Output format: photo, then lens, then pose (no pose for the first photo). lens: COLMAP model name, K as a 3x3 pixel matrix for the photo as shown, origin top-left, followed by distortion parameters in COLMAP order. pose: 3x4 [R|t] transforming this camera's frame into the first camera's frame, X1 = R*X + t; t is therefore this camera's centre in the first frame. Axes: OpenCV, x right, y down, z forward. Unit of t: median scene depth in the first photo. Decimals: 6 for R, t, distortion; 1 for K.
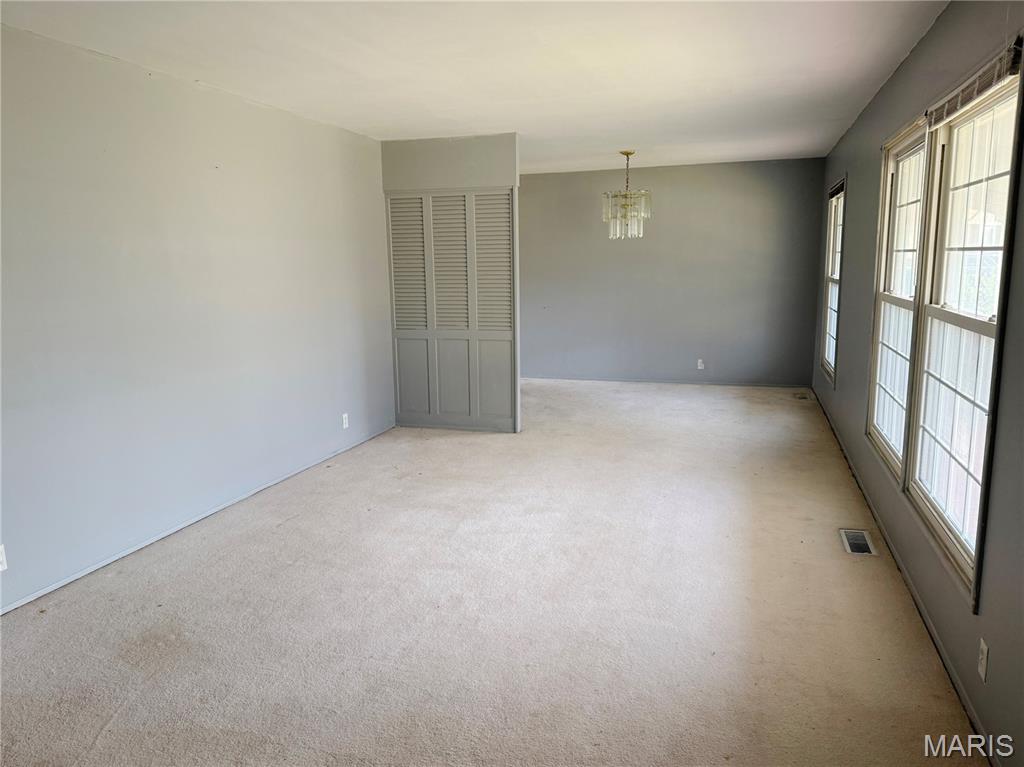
lens RADIAL K [[724.9, 0, 512.3], [0, 724.9, 381.7], [0, 0, 1]] dist [0.047862, -0.026989]
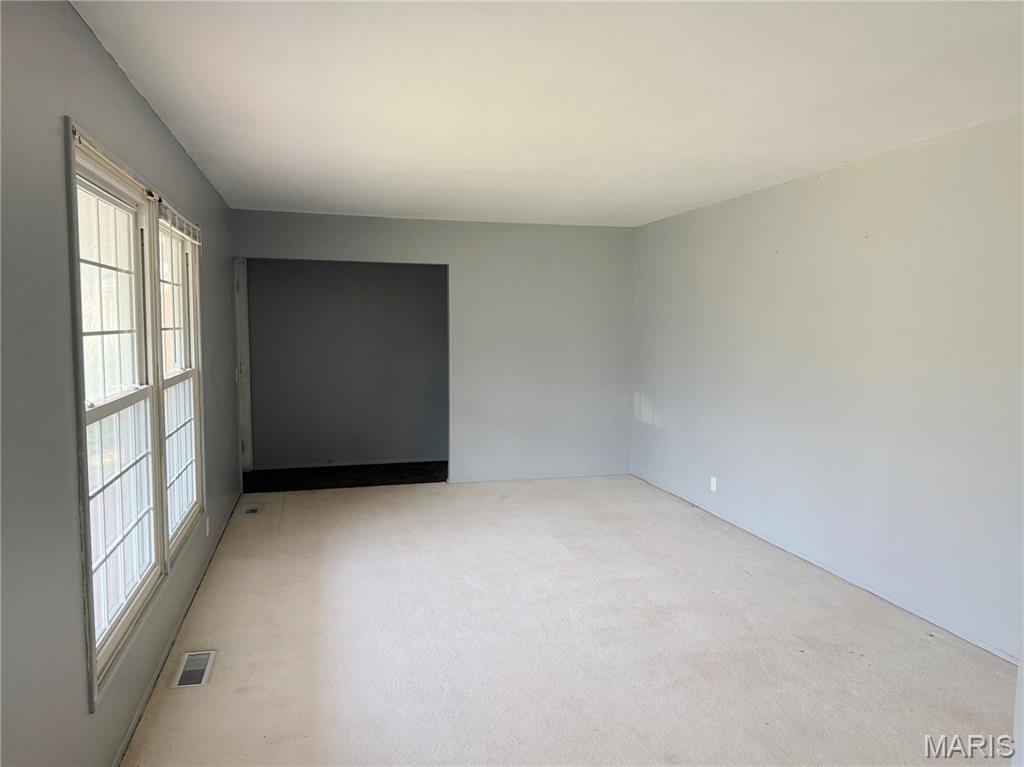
lens RADIAL K [[763.5, 0, 512.7], [0, 763.5, 387.7], [0, 0, 1]] dist [-0.001967, -0.000013]
pose [[-0.841857, 0.072515, -0.534806, 0.694339], [-0.066444, 0.969468, 0.236044, -0.378995], [0.535594, 0.234250, -0.811336, 2.096585]]
